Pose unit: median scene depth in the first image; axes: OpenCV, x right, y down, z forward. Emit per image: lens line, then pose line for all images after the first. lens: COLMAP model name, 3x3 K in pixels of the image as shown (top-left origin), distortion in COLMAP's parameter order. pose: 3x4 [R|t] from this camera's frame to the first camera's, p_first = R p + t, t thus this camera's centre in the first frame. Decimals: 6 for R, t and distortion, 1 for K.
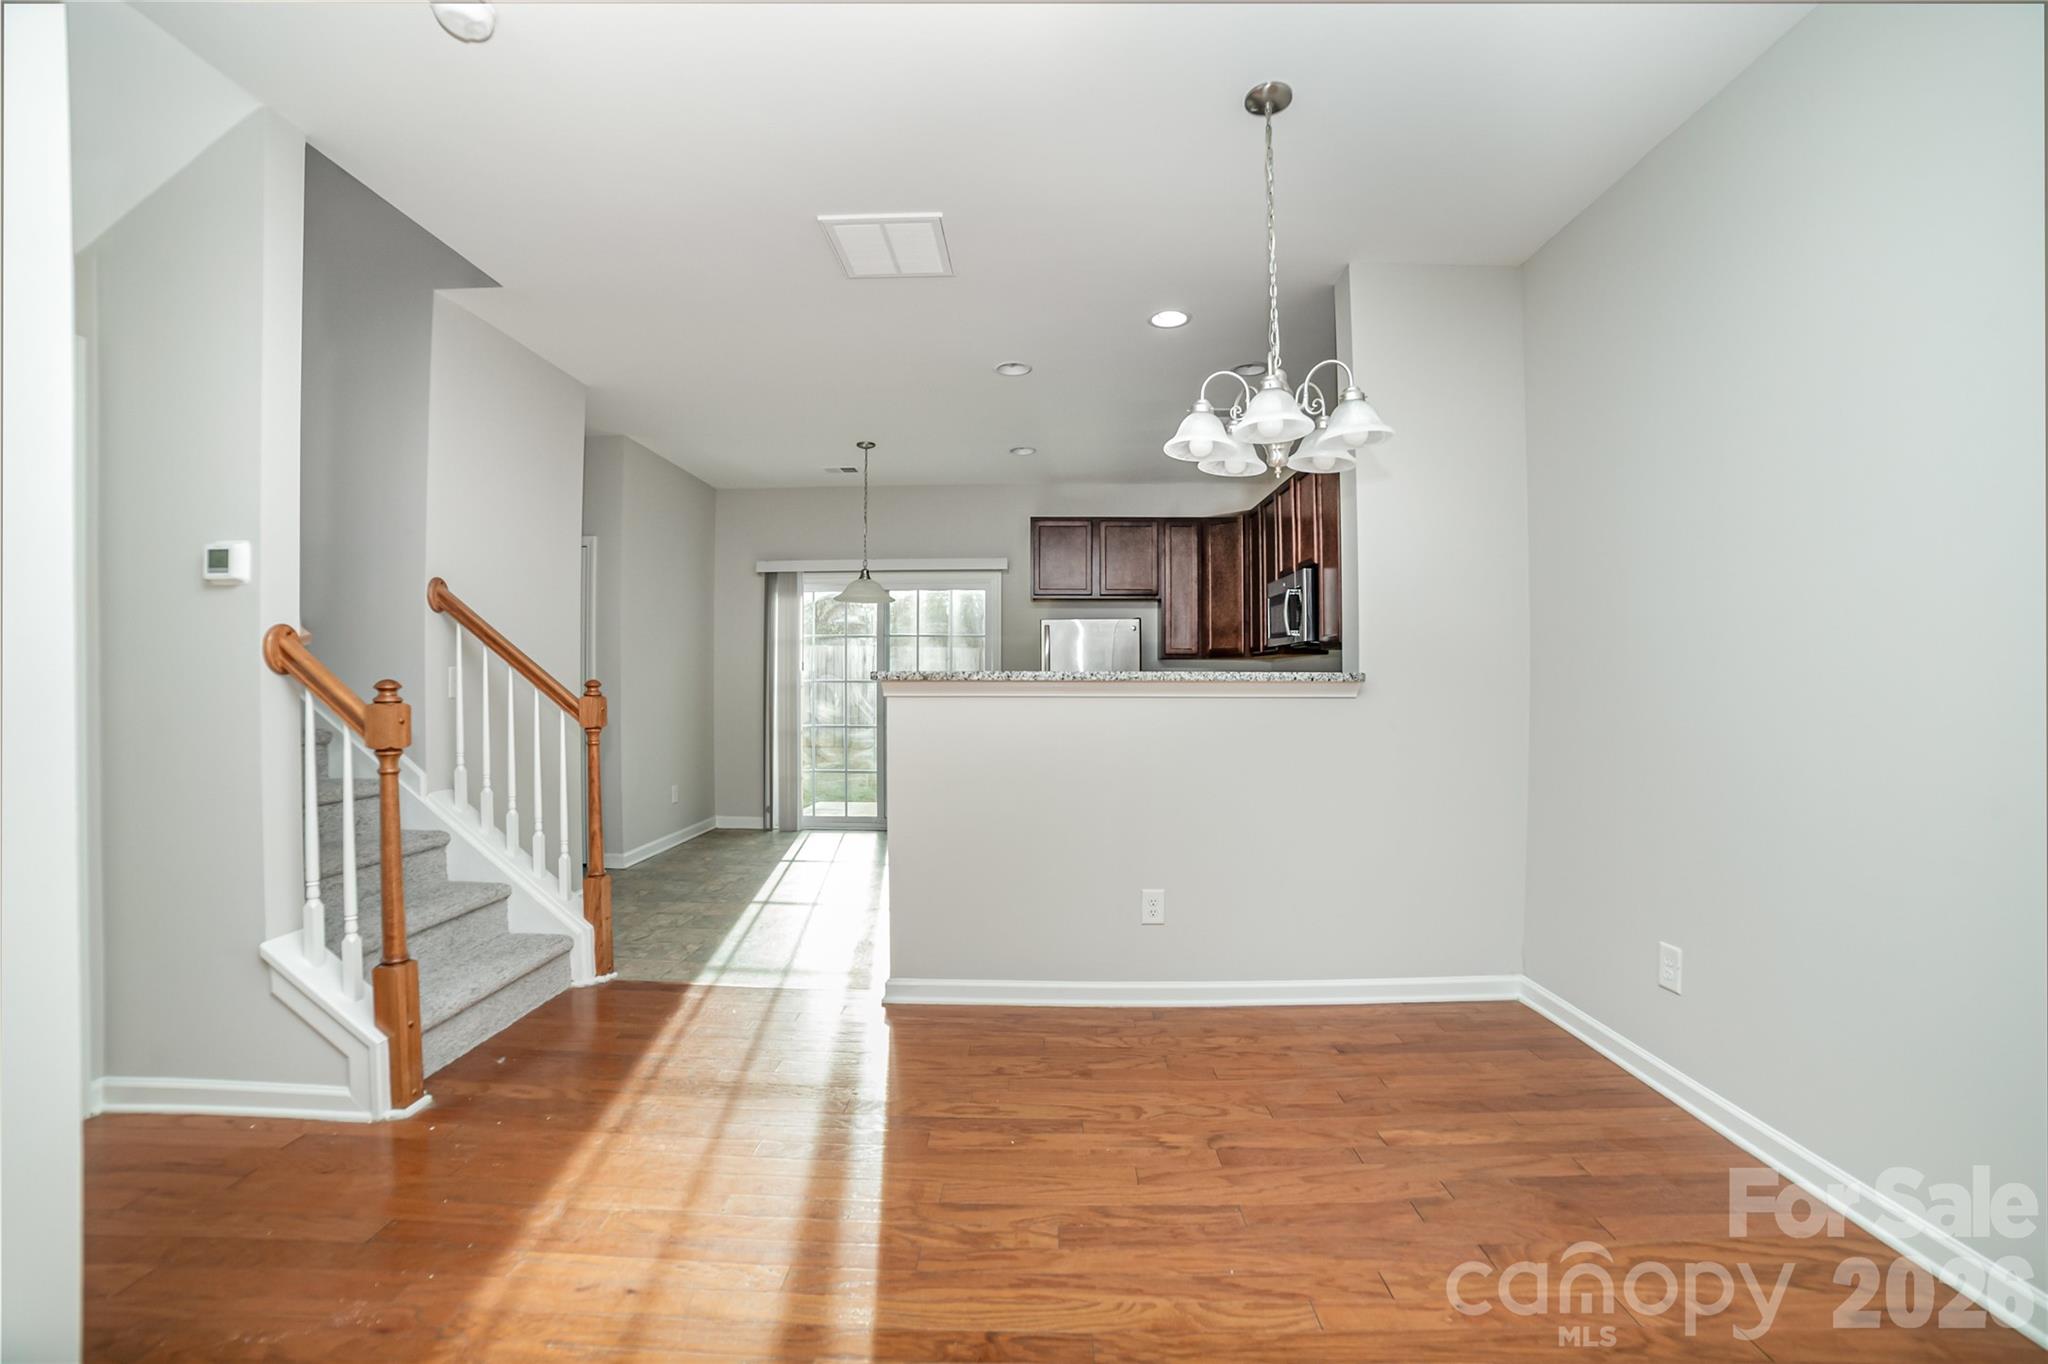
lens RADIAL K [[840.1, 0, 1020.4], [0, 840.1, 686.6], [0, 0, 1]] dist [-0.111614, 0.036823]
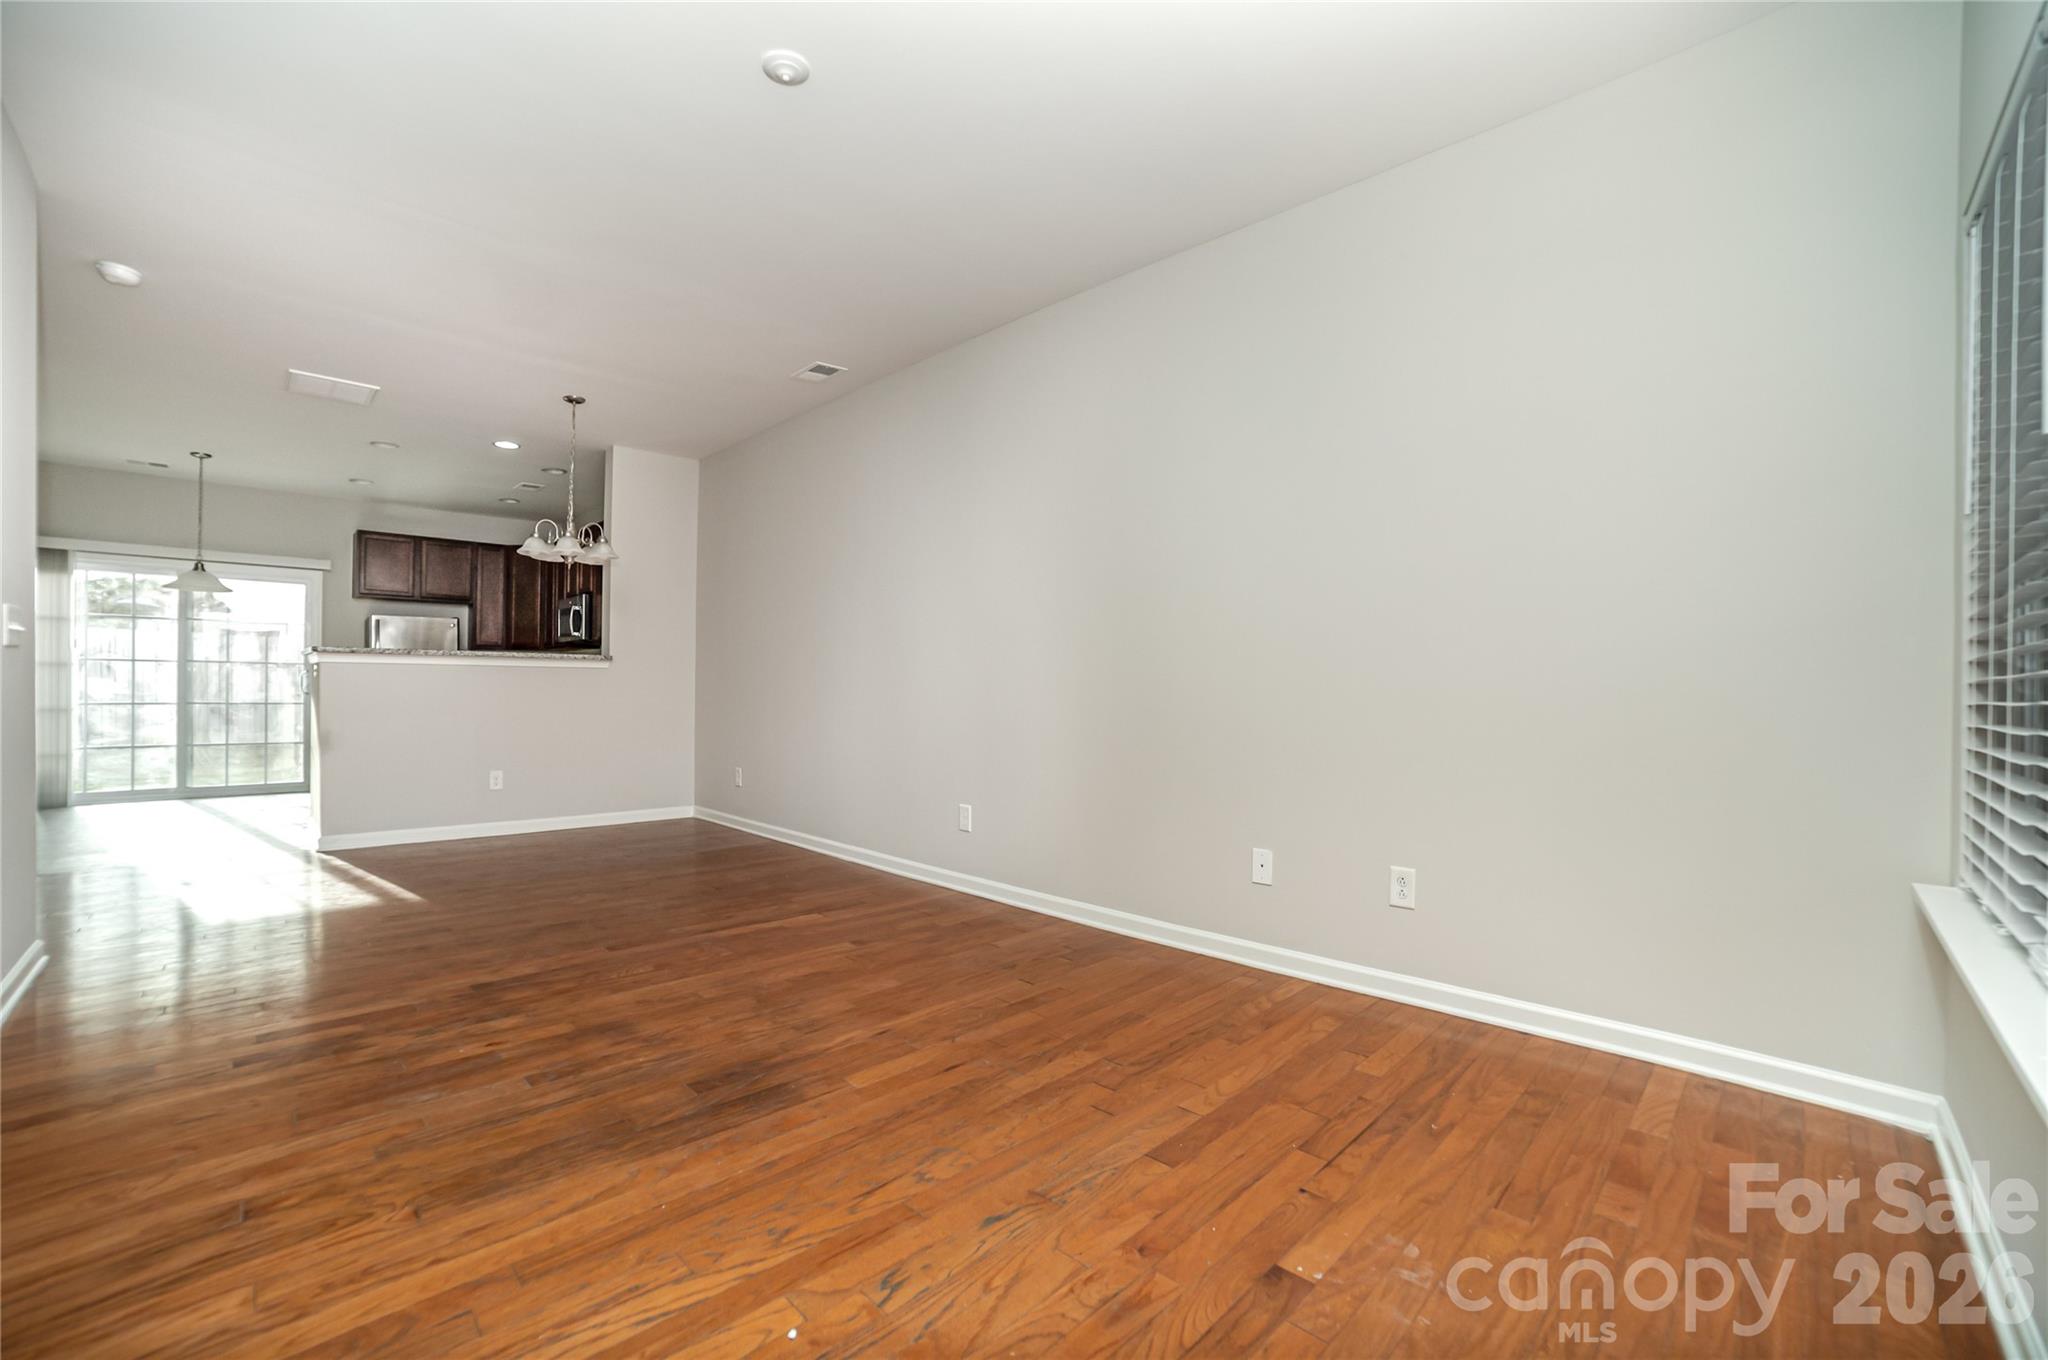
lens RADIAL K [[840.1, 0, 1020.4], [0, 840.1, 684.6], [0, 0, 1]] dist [-0.111614, 0.036823]
pose [[0.685422, 0.005430, 0.728126, -0.195609], [-0.002891, 0.999985, -0.004736, 0.032719], [-0.728140, 0.001141, 0.685427, -0.605159]]
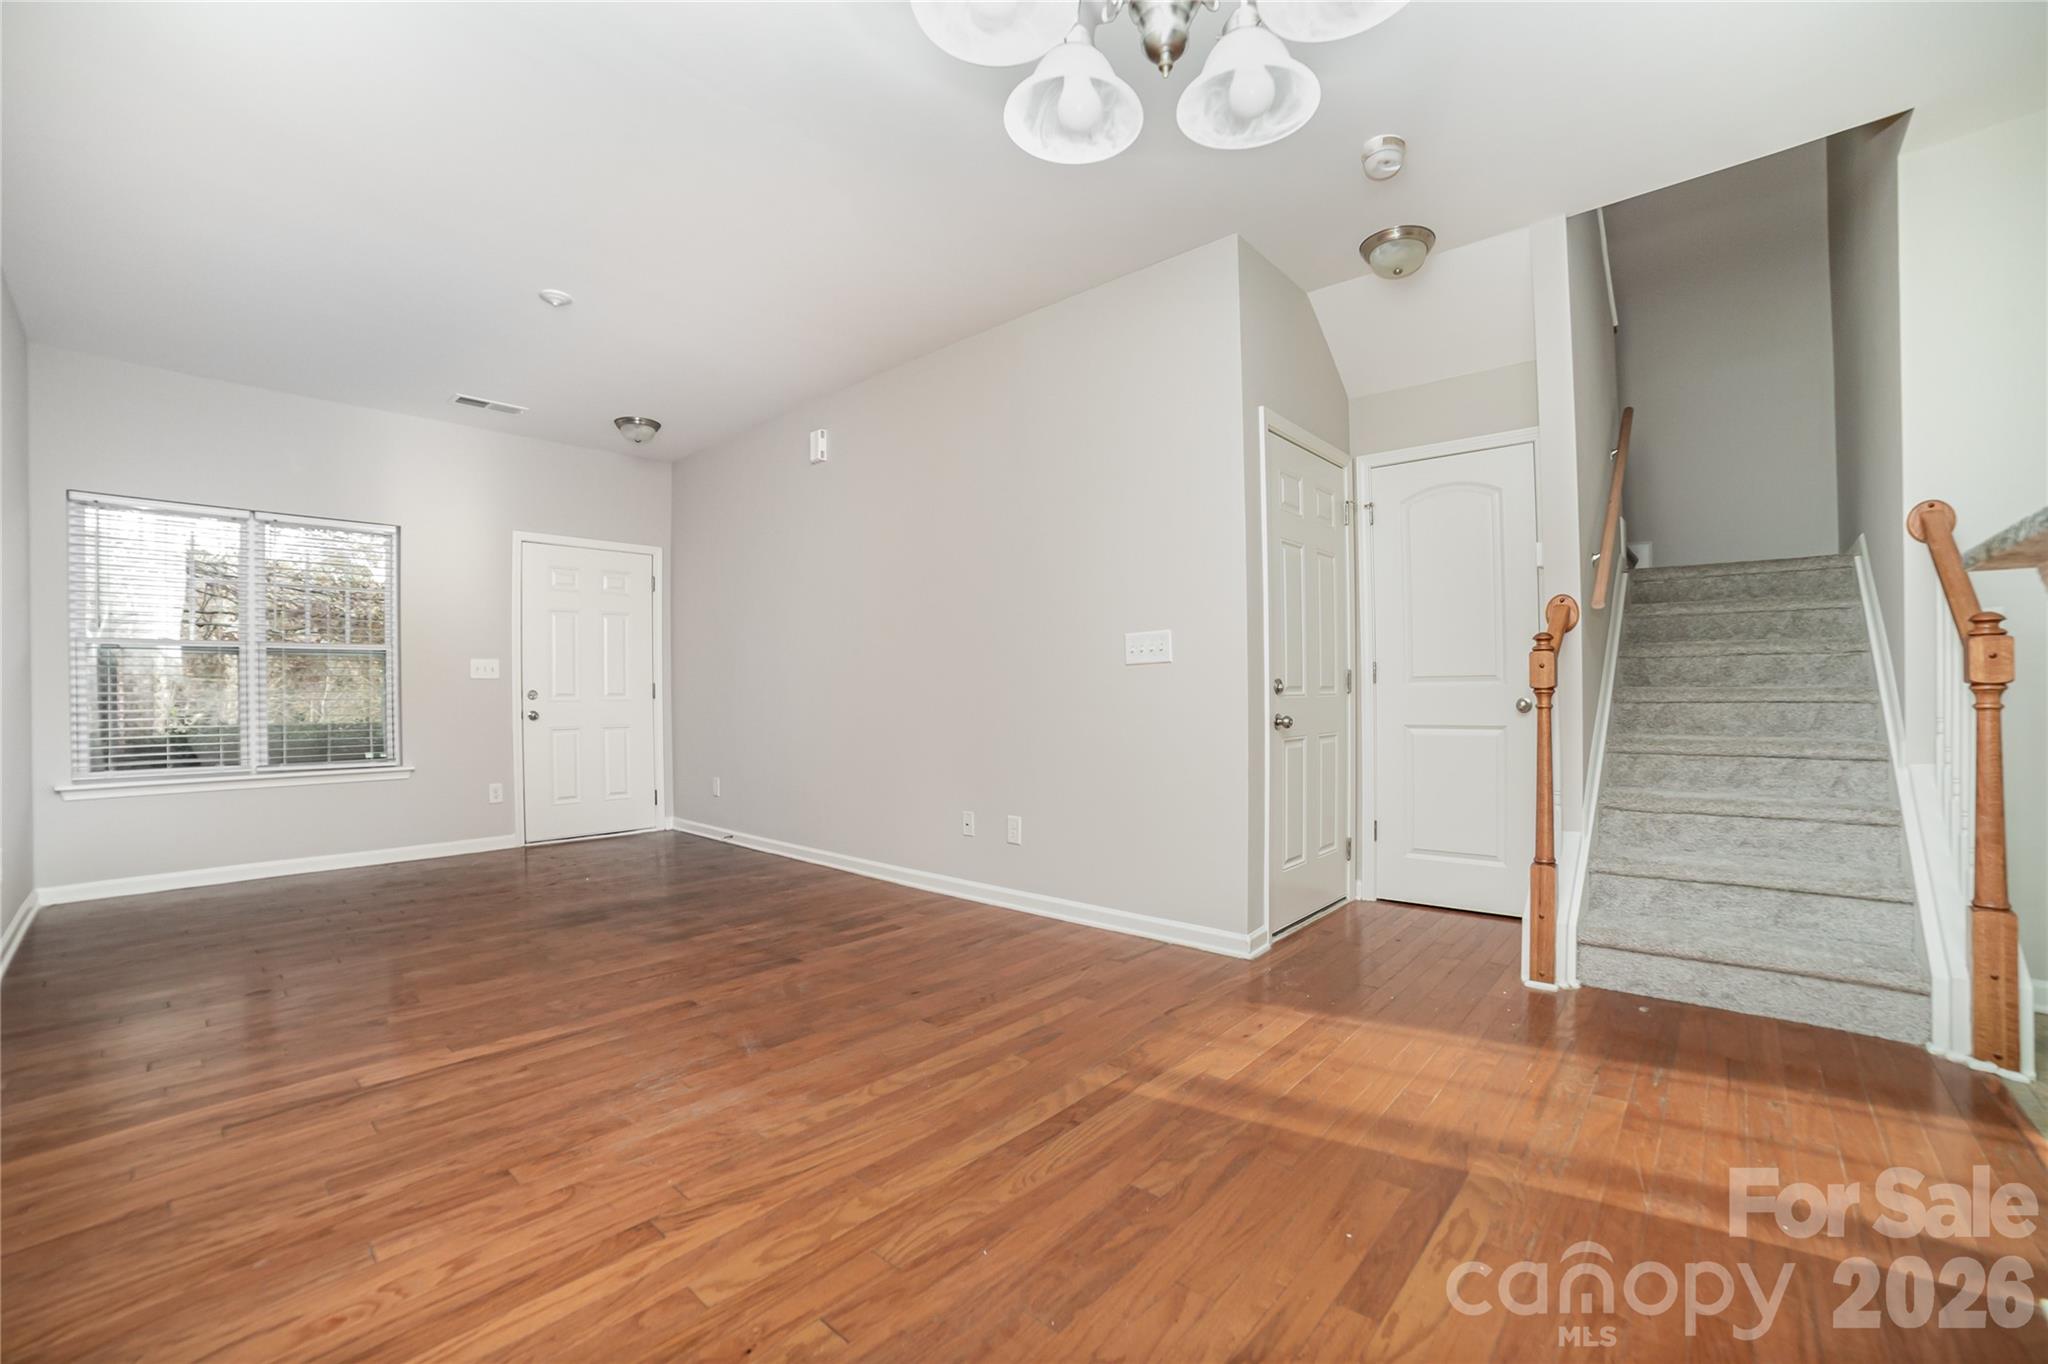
lens RADIAL K [[840.1, 0, 1020.4], [0, 840.1, 686.6], [0, 0, 1]] dist [-0.111614, 0.036823]
pose [[-0.648995, 0.001092, -0.760792, 0.265629], [0.004304, 0.999988, -0.002237, 0.029533], [0.760780, -0.004726, -0.648992, 0.464466]]
